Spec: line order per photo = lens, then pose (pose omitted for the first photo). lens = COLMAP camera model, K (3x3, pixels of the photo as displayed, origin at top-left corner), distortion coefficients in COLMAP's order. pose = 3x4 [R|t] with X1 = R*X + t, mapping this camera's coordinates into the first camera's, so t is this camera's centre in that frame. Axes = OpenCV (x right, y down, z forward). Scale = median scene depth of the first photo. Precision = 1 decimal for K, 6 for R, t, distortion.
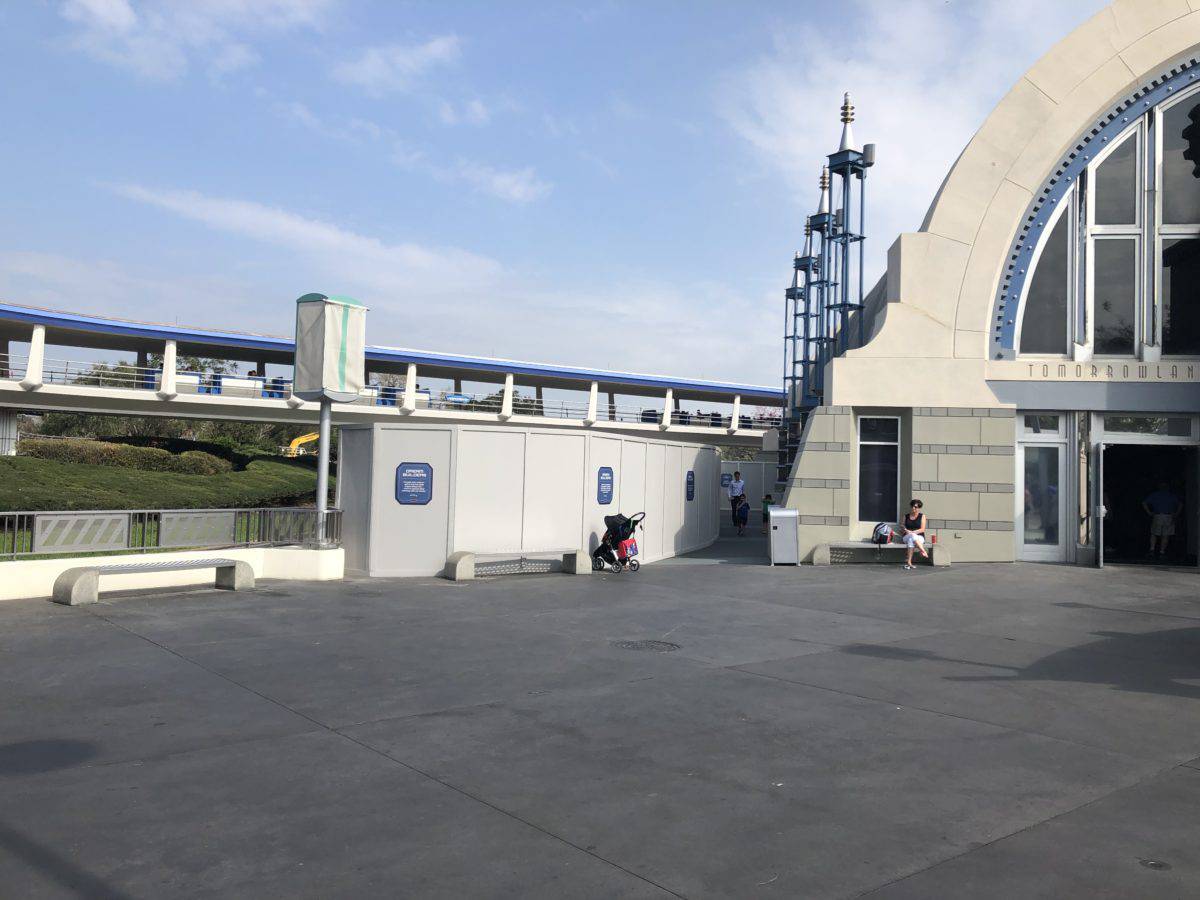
lens RADIAL K [[983.2, 0, 600.0], [0, 983.2, 450.0], [0, 0, 1]] dist [0.010052, 0.004669]
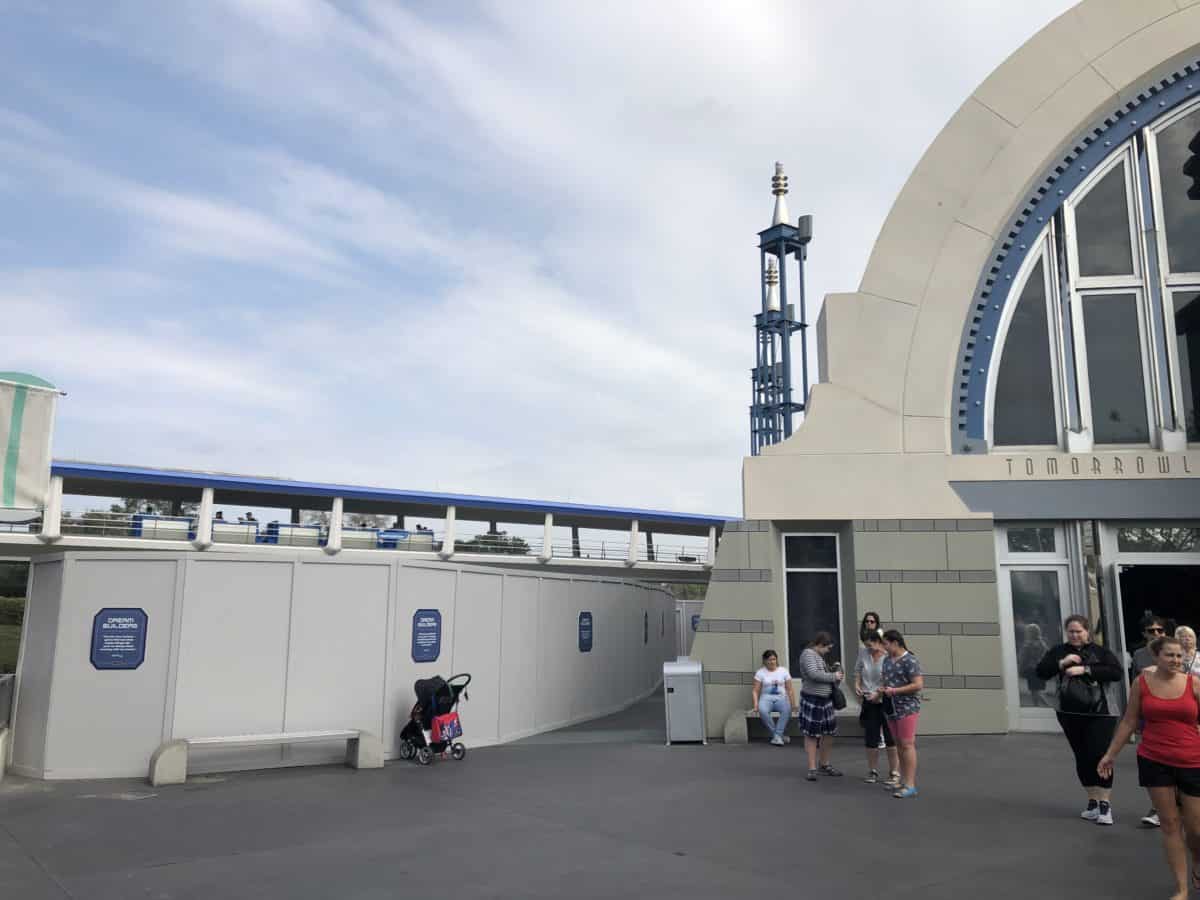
lens RADIAL K [[979.1, 0, 584.4], [0, 979.1, 452.4], [0, 0, 1]] dist [0.006992, 0.010405]
pose [[0.999470, -0.021769, -0.024198, 0.134693], [0.018149, 0.989857, -0.140903, 0.006383], [0.027020, 0.140389, 0.989728, 0.258460]]
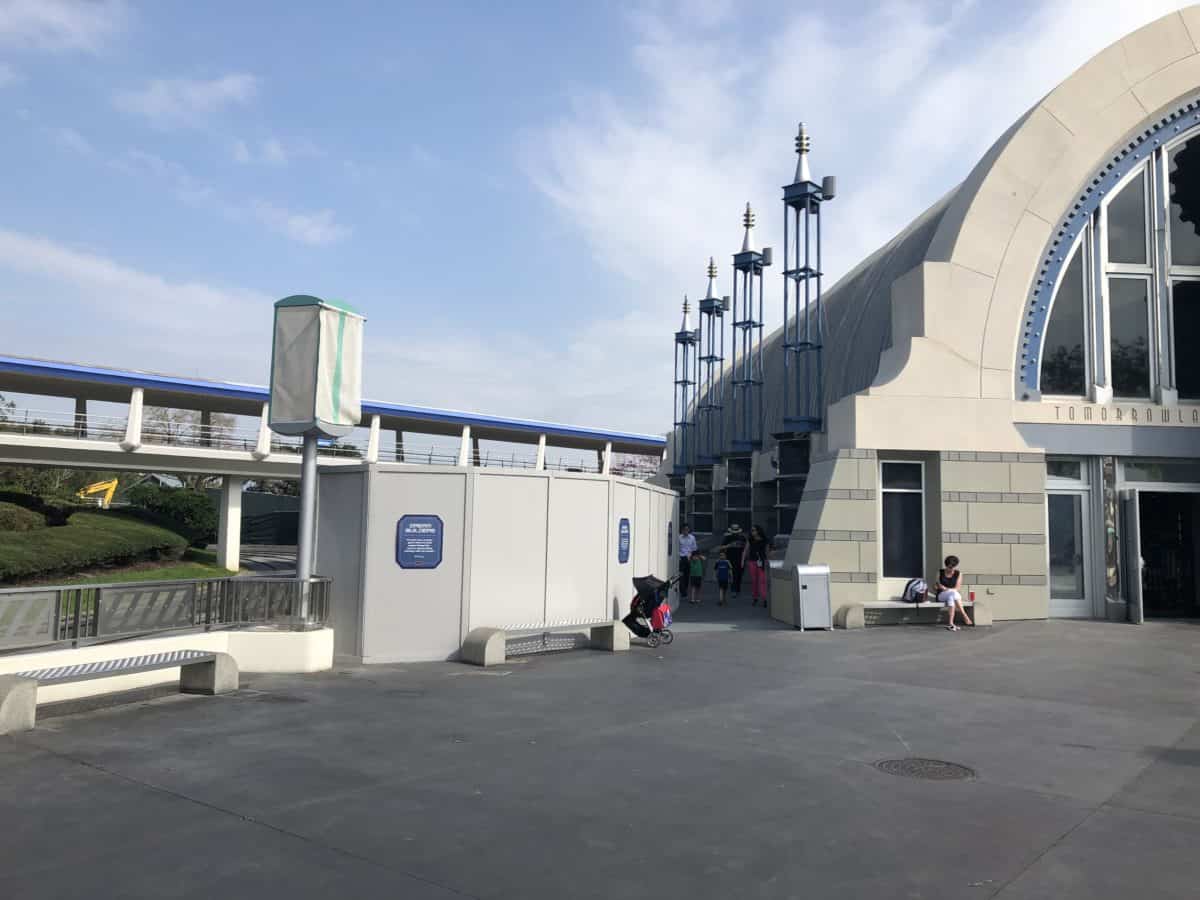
lens RADIAL K [[983.2, 0, 600.0], [0, 983.2, 450.0], [0, 0, 1]] dist [0.010052, 0.004669]
pose [[0.980507, 0.007508, 0.196340, -0.171735], [0.002448, 0.998725, -0.050417, 0.000780], [-0.196468, 0.049915, 0.979239, 0.168772]]
